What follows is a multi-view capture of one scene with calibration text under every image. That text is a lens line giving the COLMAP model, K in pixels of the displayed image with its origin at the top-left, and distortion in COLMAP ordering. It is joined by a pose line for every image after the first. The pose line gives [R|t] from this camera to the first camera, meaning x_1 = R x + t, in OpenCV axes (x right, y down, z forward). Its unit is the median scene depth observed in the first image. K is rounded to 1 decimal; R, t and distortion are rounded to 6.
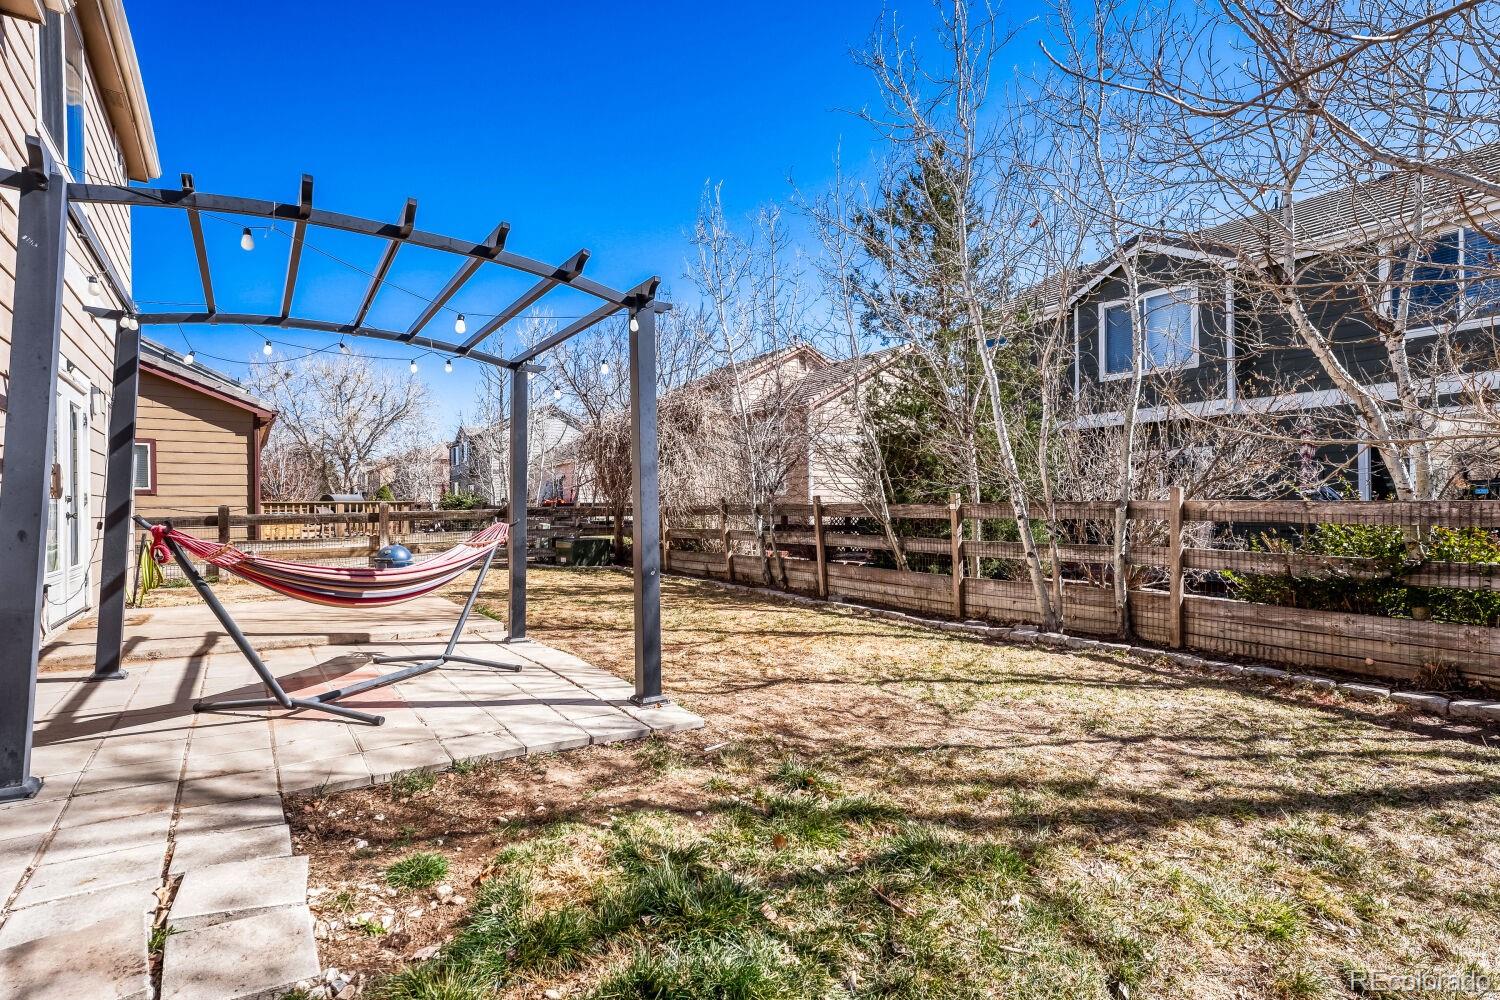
lens RADIAL K [[763.7, 0, 748.6], [0, 763.7, 505.6], [0, 0, 1]] dist [-0.013157, -0.000327]
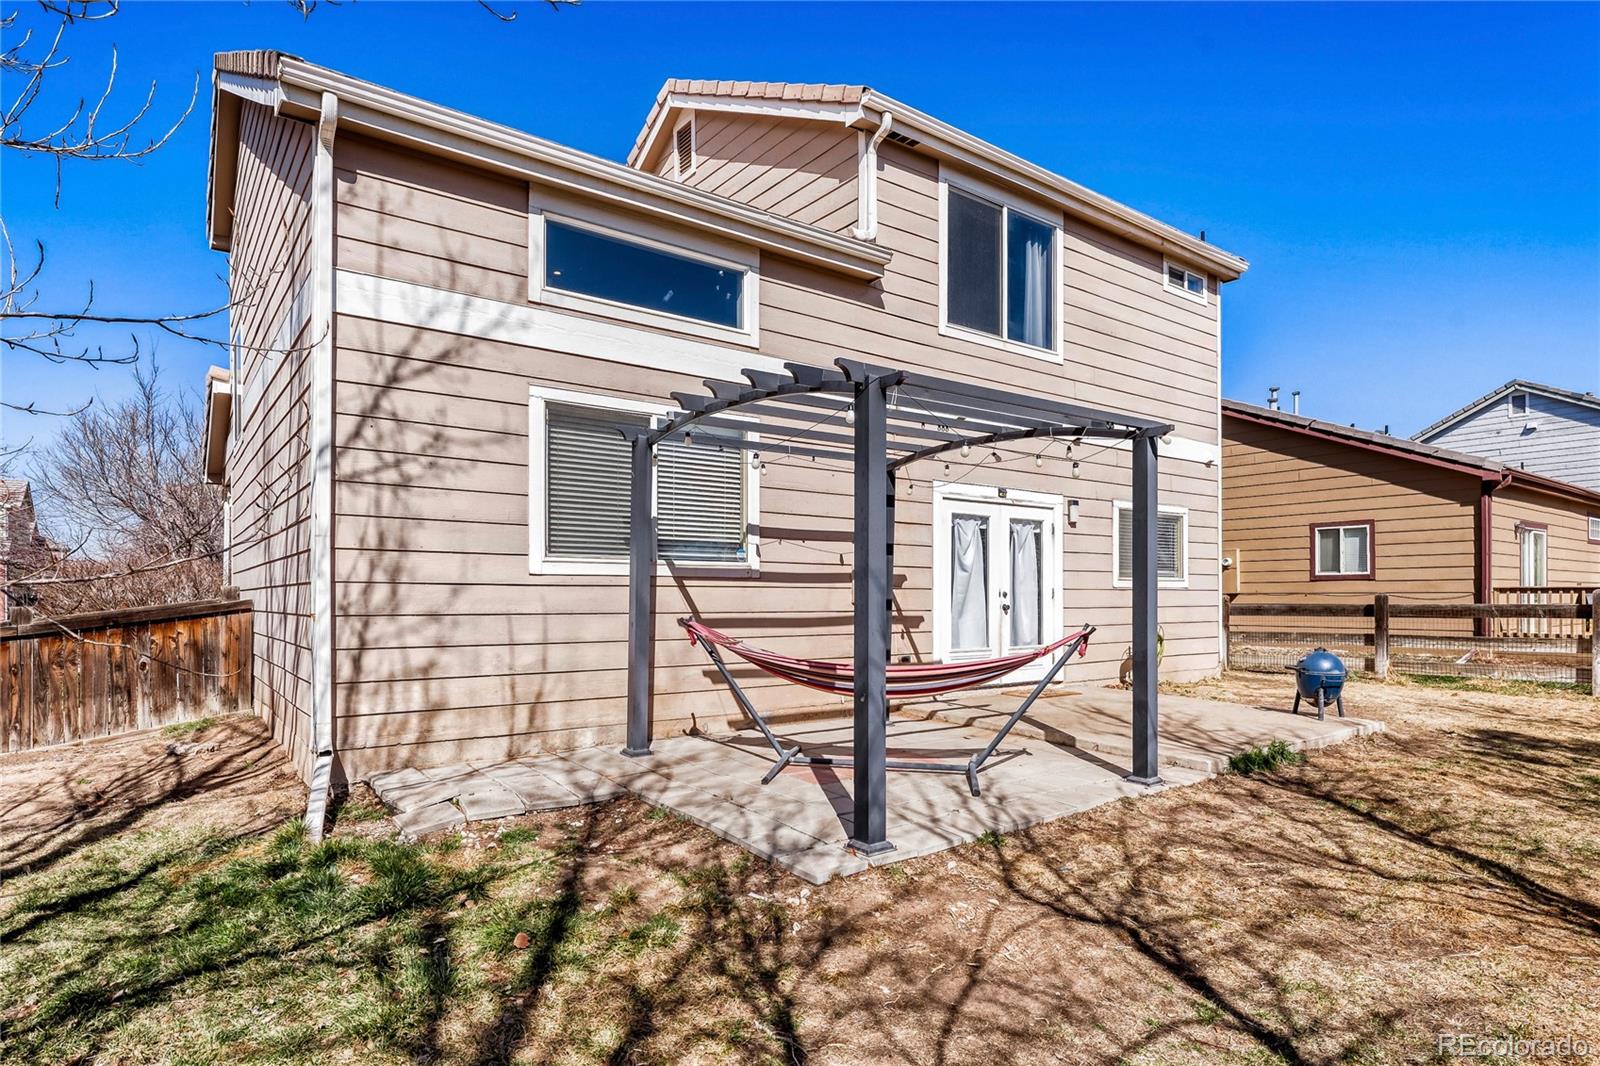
lens RADIAL K [[835.0, 0, 763.7], [0, 835.0, 573.0], [0, 0, 1]] dist [0.006696, 0.000759]
pose [[0.019993, -0.011115, -0.999738, 0.871536], [0.001781, 0.999937, -0.011082, -0.047223], [0.999799, -0.001559, 0.020011, 0.916932]]
